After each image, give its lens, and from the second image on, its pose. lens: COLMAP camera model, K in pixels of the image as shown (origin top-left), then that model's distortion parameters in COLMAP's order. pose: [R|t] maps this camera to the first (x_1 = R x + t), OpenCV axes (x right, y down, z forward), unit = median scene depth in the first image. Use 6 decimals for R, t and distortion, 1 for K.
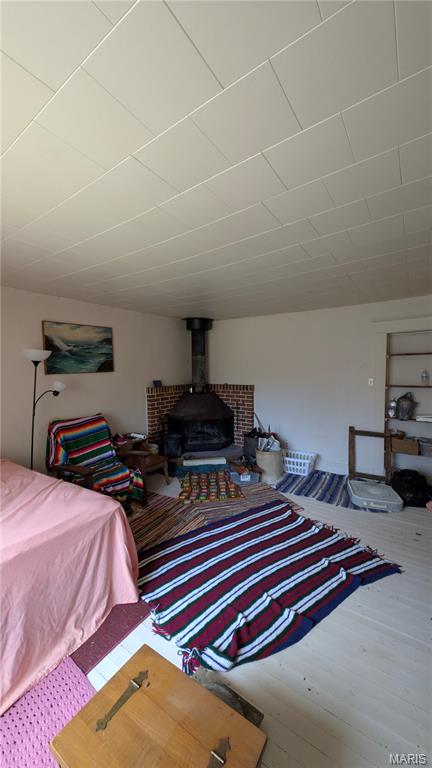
lens RADIAL K [[283.8, 0, 214.9], [0, 283.8, 379.2], [0, 0, 1]] dist [-0.002357, -0.000680]
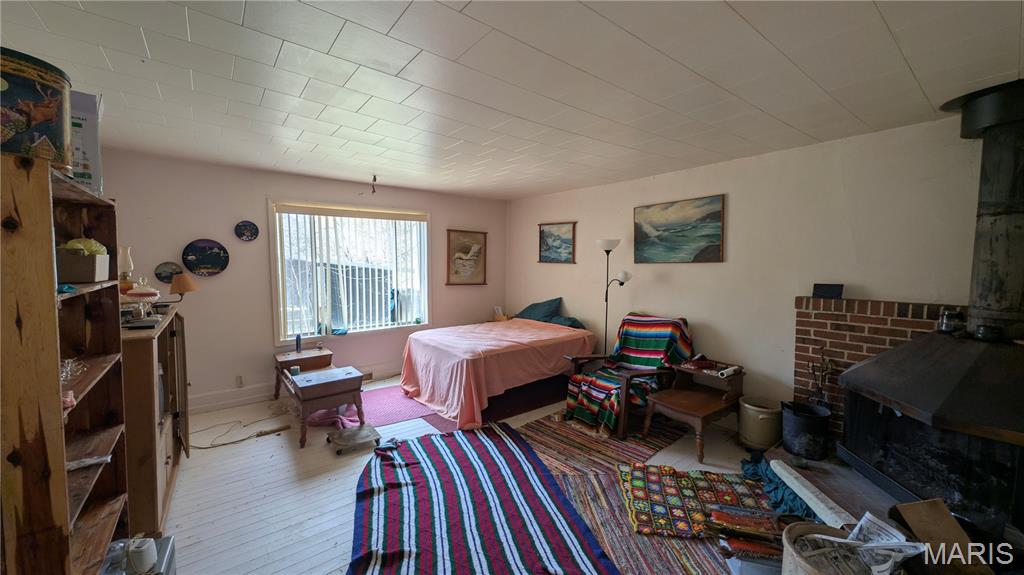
lens RADIAL K [[378.4, 0, 511.0], [0, 378.4, 288.0], [0, 0, 1]] dist [-0.002357, -0.000680]
pose [[-0.289138, 0.080068, -0.953933, 0.734170], [-0.037705, 0.994770, 0.094925, -0.038806], [0.956545, 0.063414, -0.284607, 0.949169]]
